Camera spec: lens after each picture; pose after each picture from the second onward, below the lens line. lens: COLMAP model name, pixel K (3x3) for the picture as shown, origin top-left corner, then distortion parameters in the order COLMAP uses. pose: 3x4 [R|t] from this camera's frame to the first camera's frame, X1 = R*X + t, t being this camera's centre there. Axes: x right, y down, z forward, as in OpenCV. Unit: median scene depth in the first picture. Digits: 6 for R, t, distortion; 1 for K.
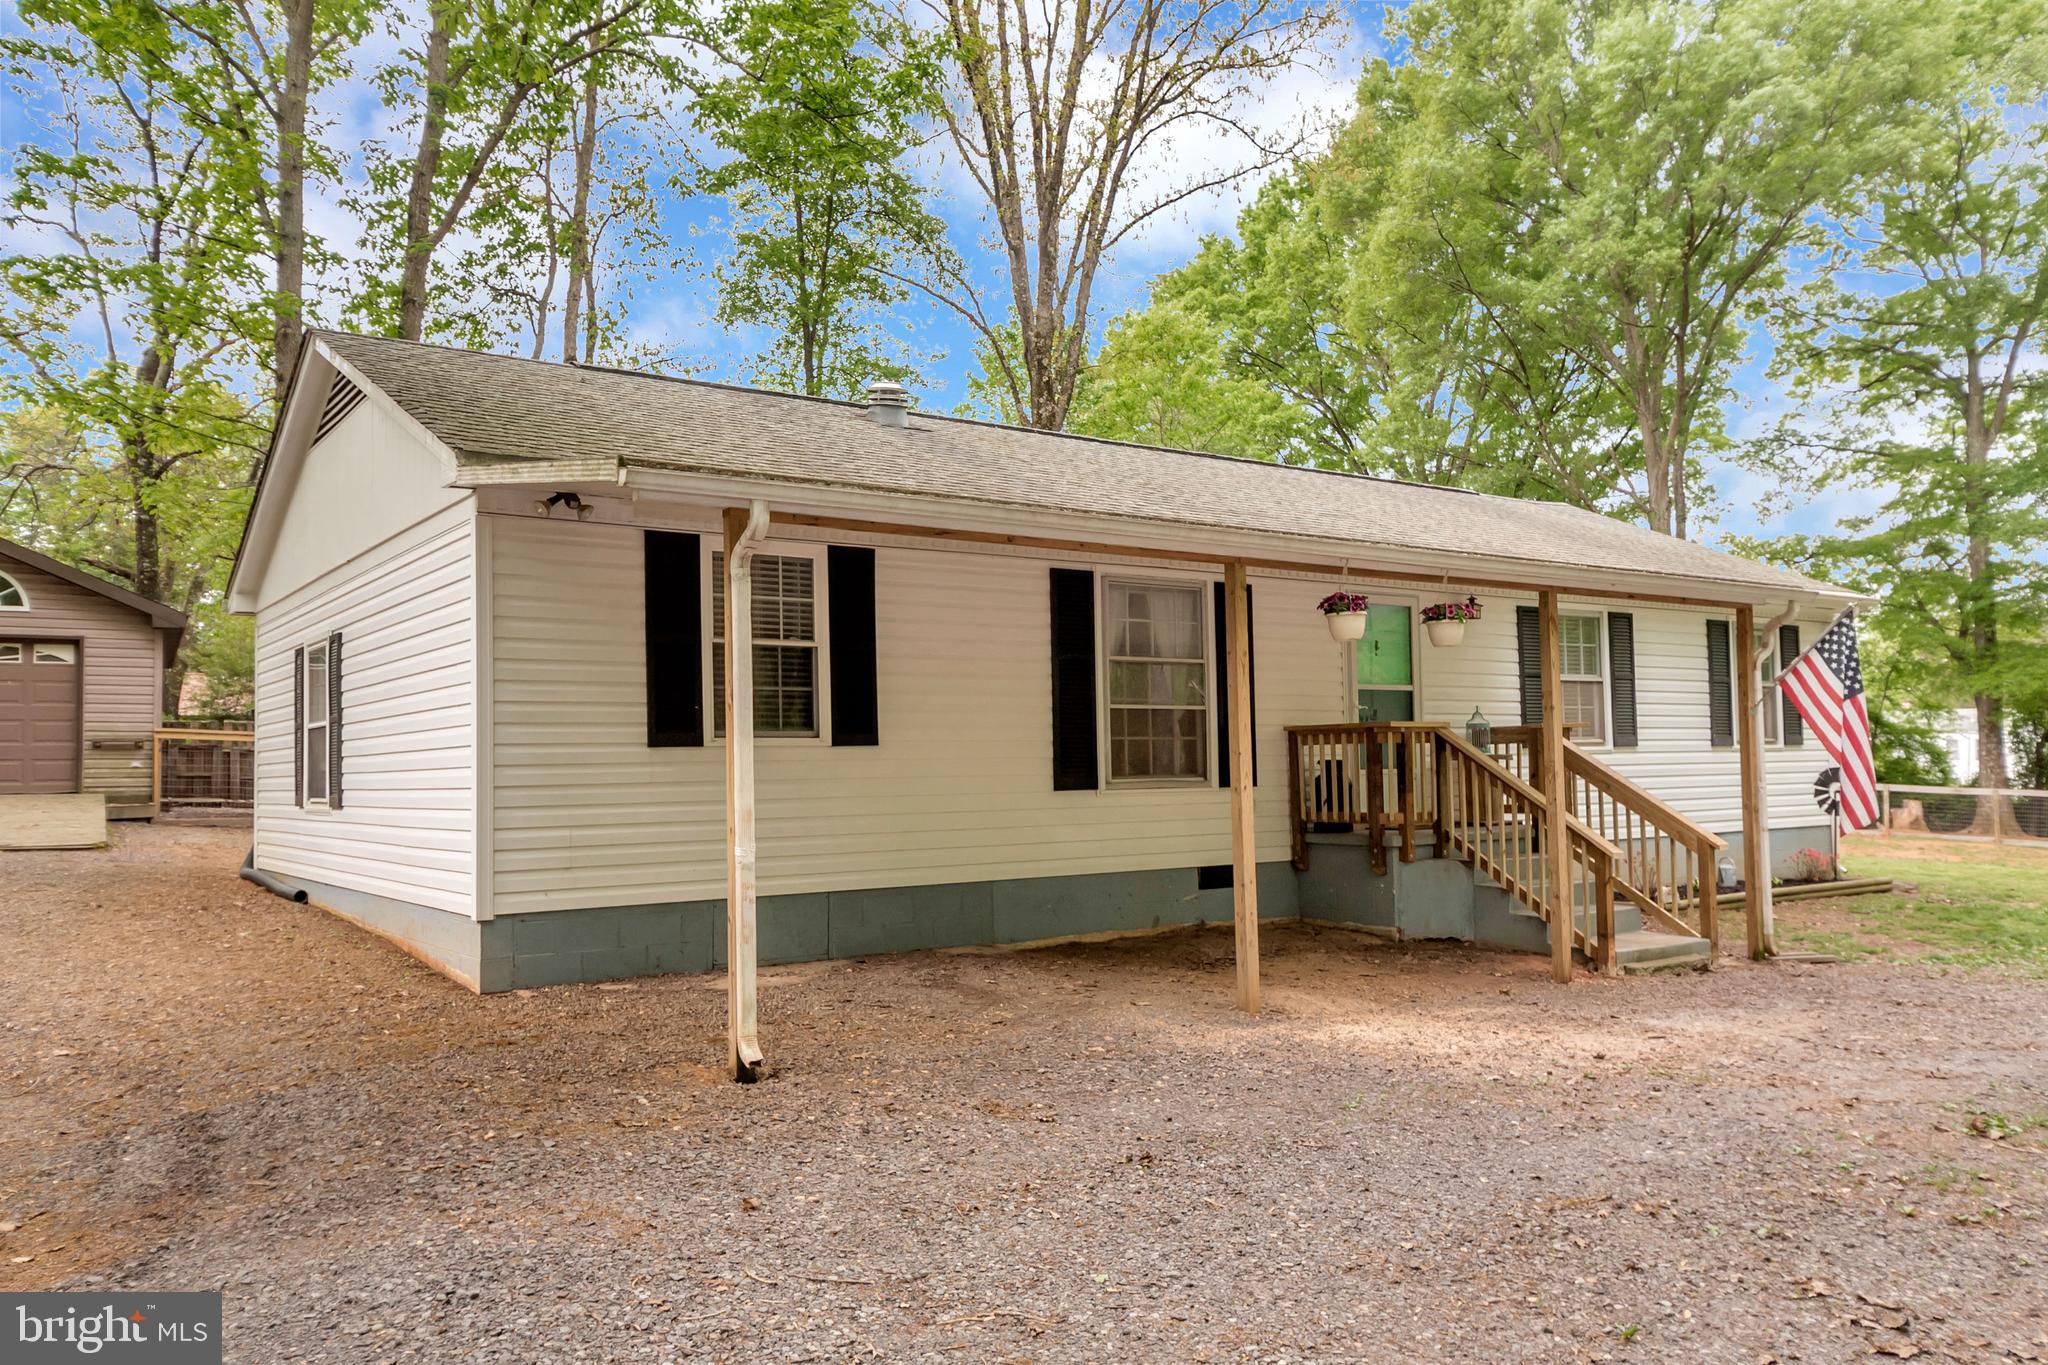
lens RADIAL K [[1561.5, 0, 1027.2], [0, 1561.5, 710.8], [0, 0, 1]] dist [0.019547, -0.026579]
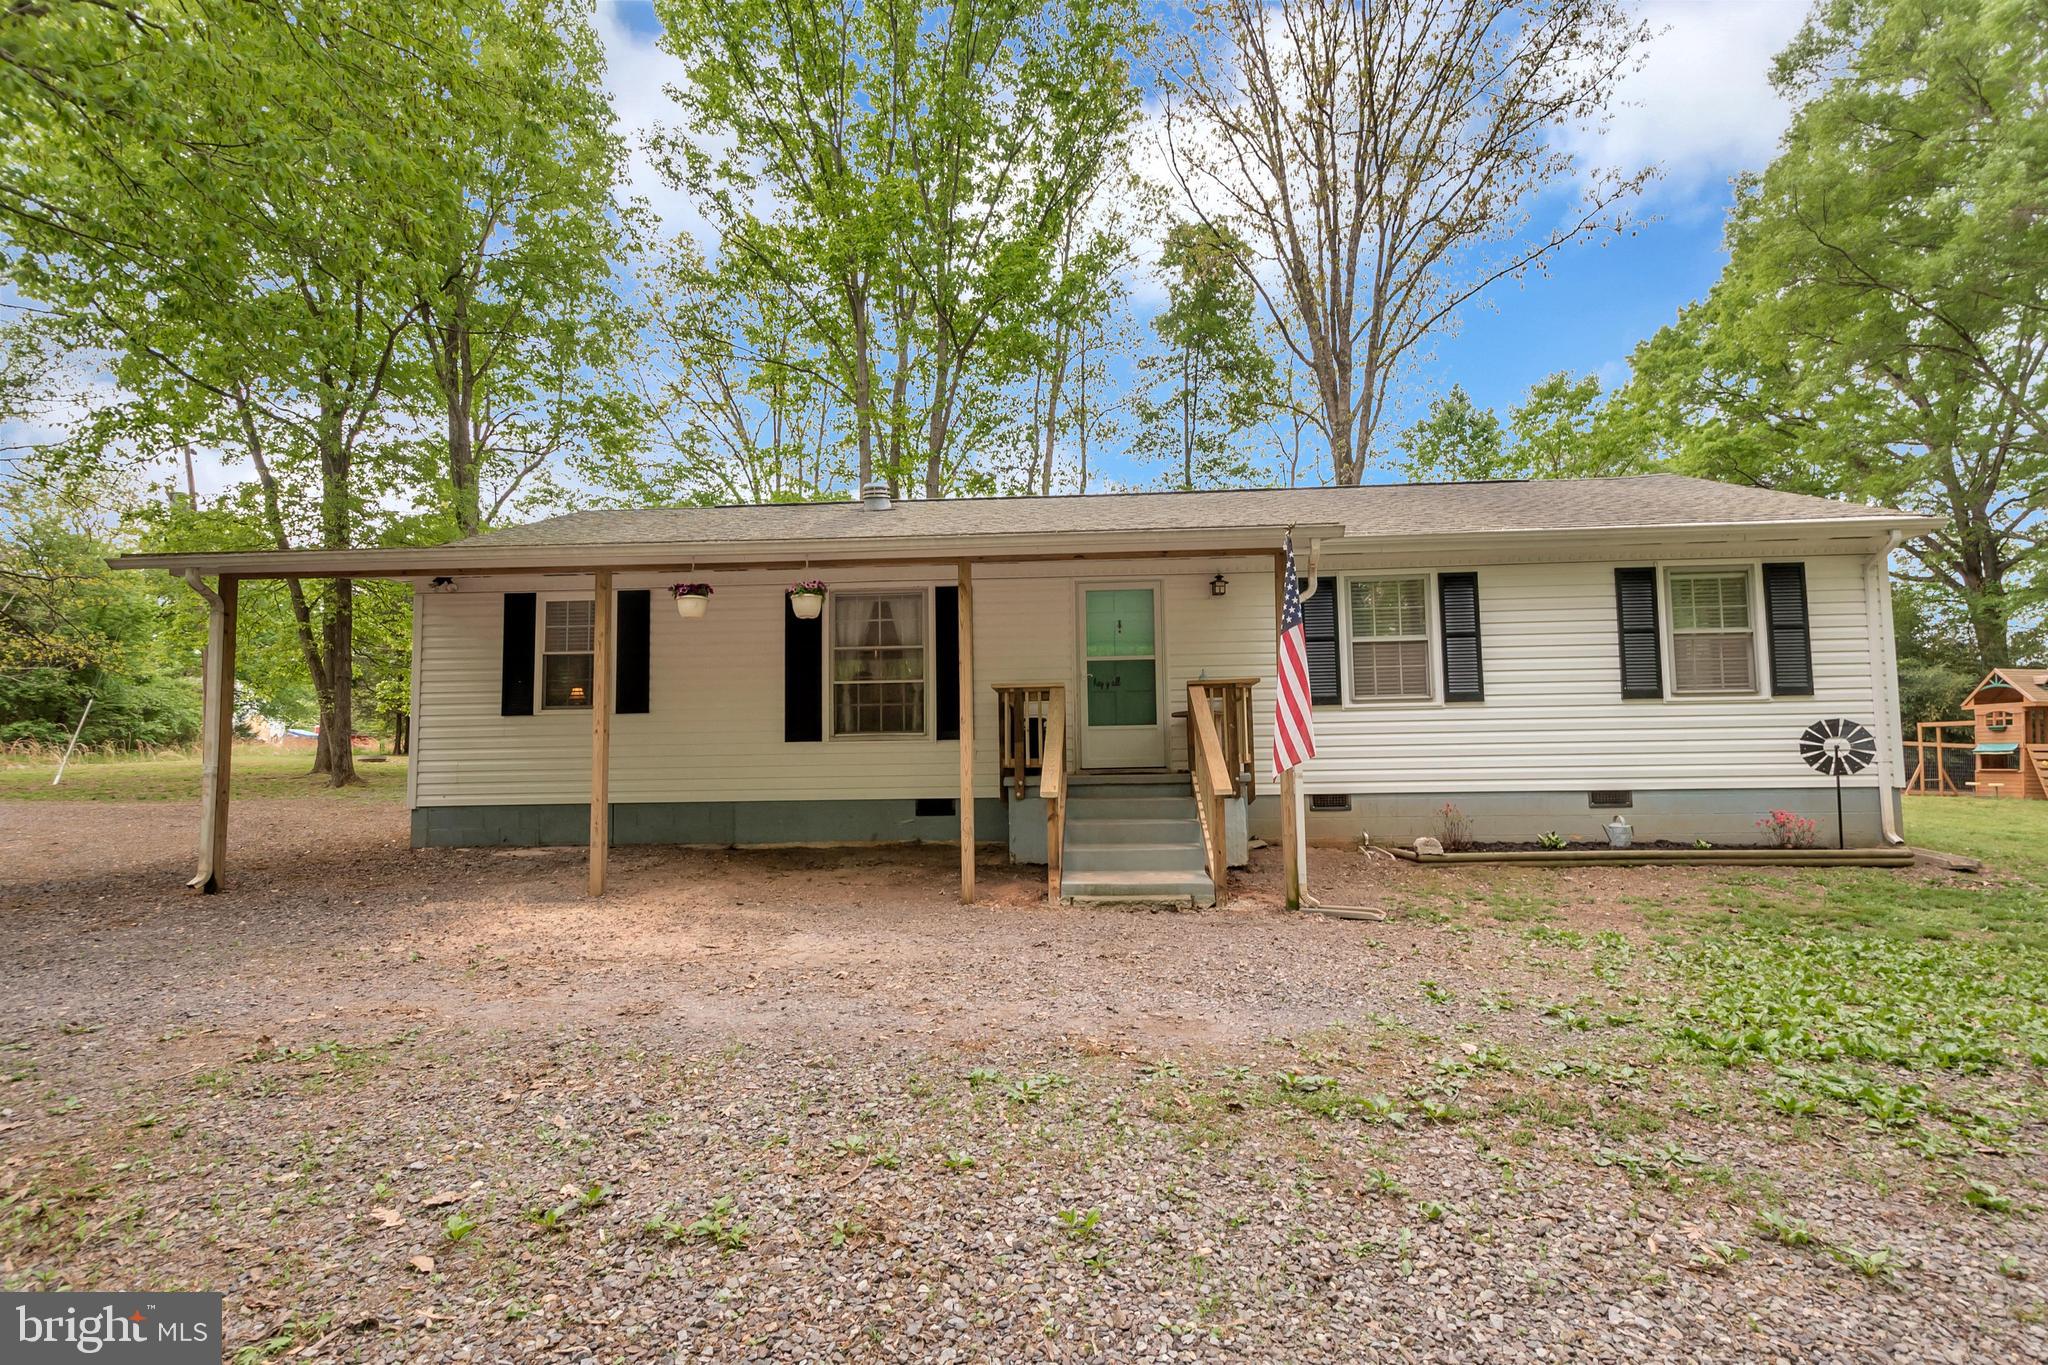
lens RADIAL K [[916.7, 0, 1033.9], [0, 916.7, 705.0], [0, 0, 1]] dist [0.015871, -0.005754]
pose [[0.782067, -0.014262, -0.623031, 0.717027], [0.028705, 0.999501, 0.013151, 0.012043], [0.622533, -0.028169, 0.782086, 0.467571]]
